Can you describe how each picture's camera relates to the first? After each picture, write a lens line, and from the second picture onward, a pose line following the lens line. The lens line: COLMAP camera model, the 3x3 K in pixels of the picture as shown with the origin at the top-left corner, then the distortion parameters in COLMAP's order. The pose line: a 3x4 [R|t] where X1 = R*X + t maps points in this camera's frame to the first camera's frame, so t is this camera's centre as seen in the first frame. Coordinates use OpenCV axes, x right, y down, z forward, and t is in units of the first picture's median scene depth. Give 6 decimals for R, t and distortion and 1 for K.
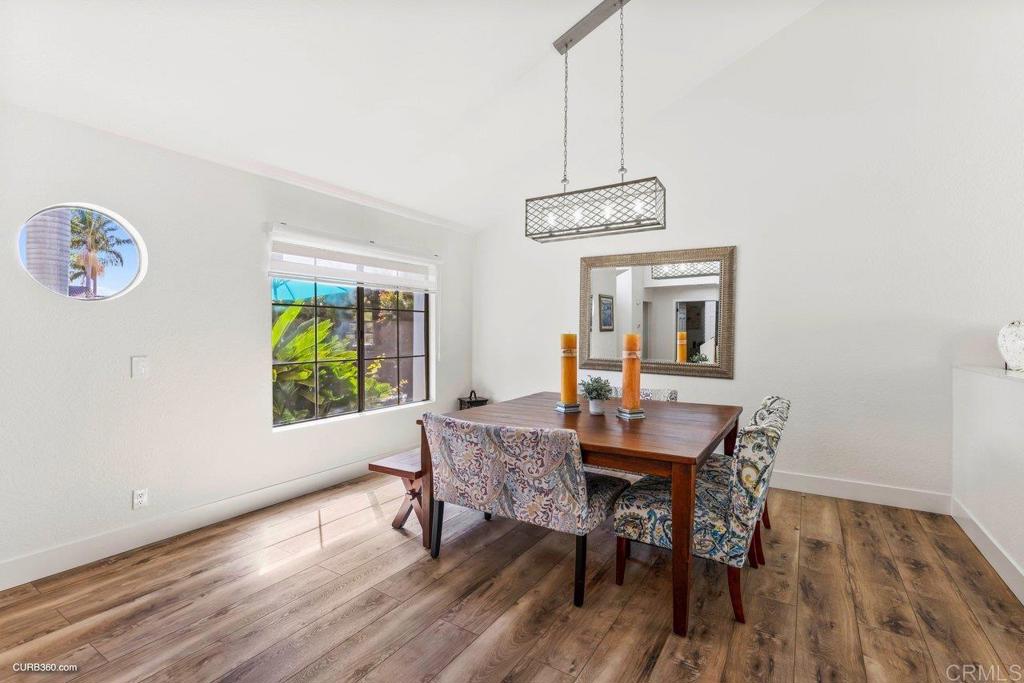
lens RADIAL K [[462.3, 0, 517.7], [0, 462.3, 338.2], [0, 0, 1]] dist [0.003525, 0.000482]
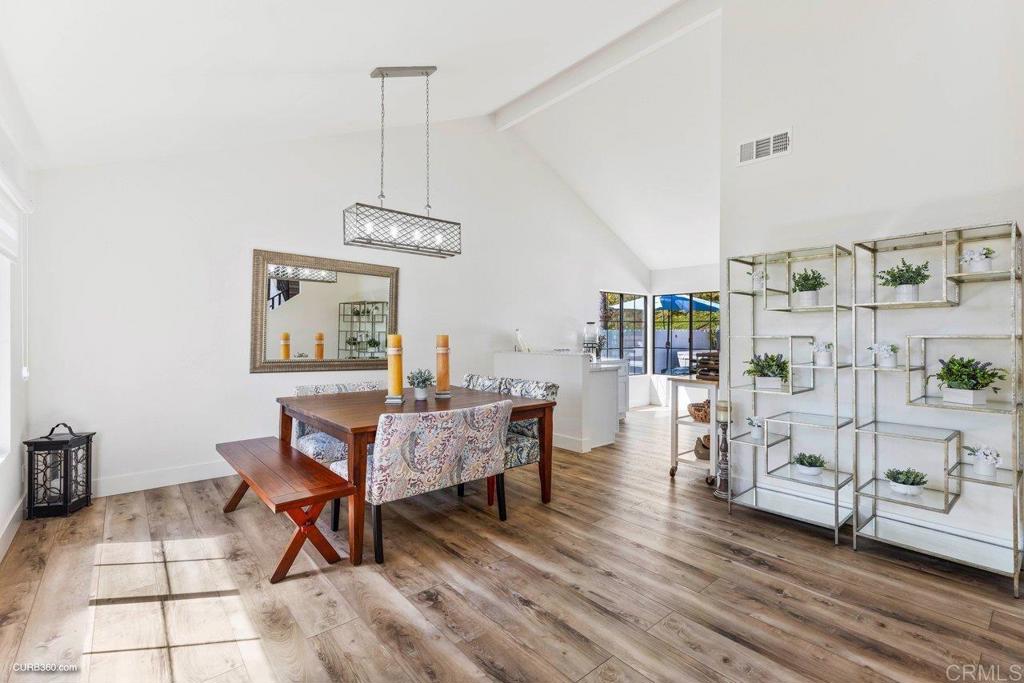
lens RADIAL K [[462.3, 0, 517.7], [0, 462.3, 338.2], [0, 0, 1]] dist [0.003525, 0.000482]
pose [[0.286104, -0.005719, 0.958182, -1.059196], [0.006043, 0.999973, 0.004164, -0.003669], [-0.958180, 0.004599, 0.286131, 0.452089]]
